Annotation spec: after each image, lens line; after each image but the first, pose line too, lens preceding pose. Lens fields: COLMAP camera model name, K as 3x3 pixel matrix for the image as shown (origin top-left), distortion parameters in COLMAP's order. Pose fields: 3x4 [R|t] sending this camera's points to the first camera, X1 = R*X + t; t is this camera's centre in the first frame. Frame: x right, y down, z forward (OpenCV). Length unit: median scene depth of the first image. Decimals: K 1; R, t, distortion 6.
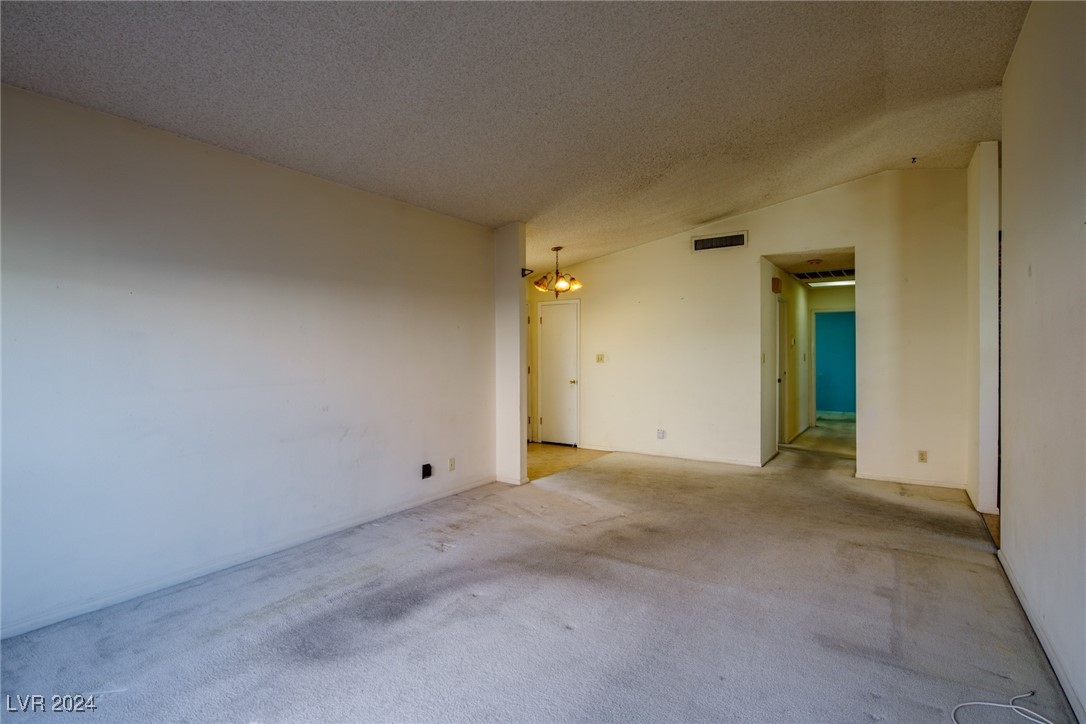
lens RADIAL K [[534.4, 0, 541.4], [0, 534.4, 359.6], [0, 0, 1]] dist [0.002794, 0.000115]
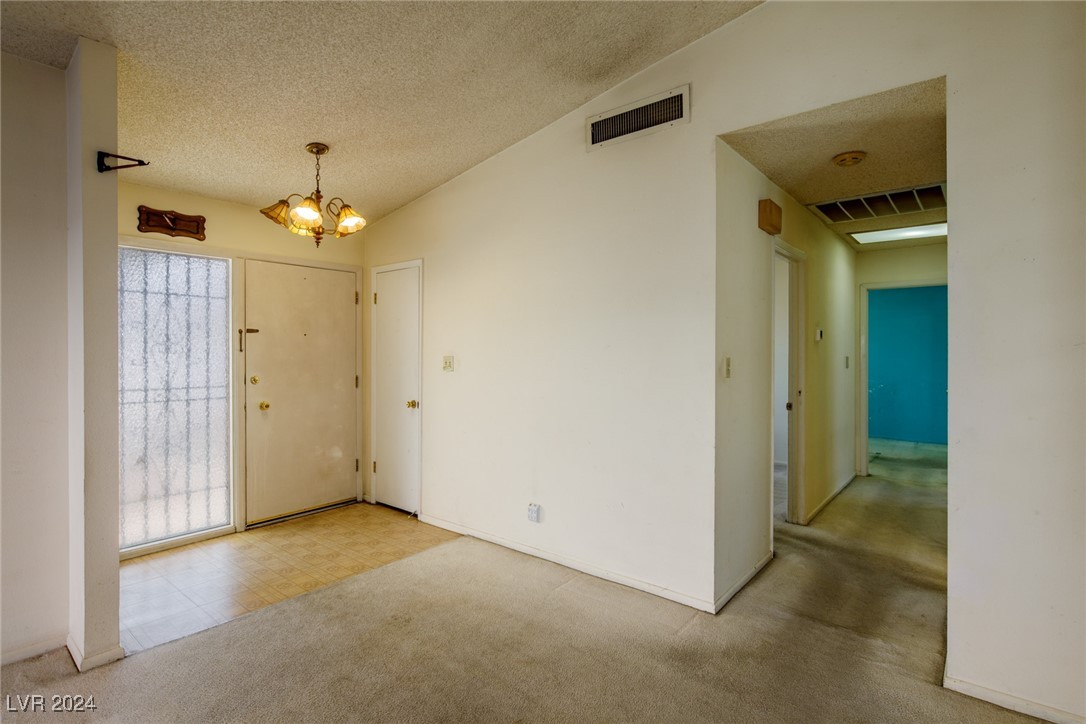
lens RADIAL K [[534.4, 0, 544.6], [0, 534.4, 358.7], [0, 0, 1]] dist [0.002794, 0.000115]
pose [[0.995361, 0.006187, -0.096013, 0.257341], [-0.006158, 0.999981, 0.000597, -0.007877], [0.096015, -0.000002, 0.995380, 0.450087]]
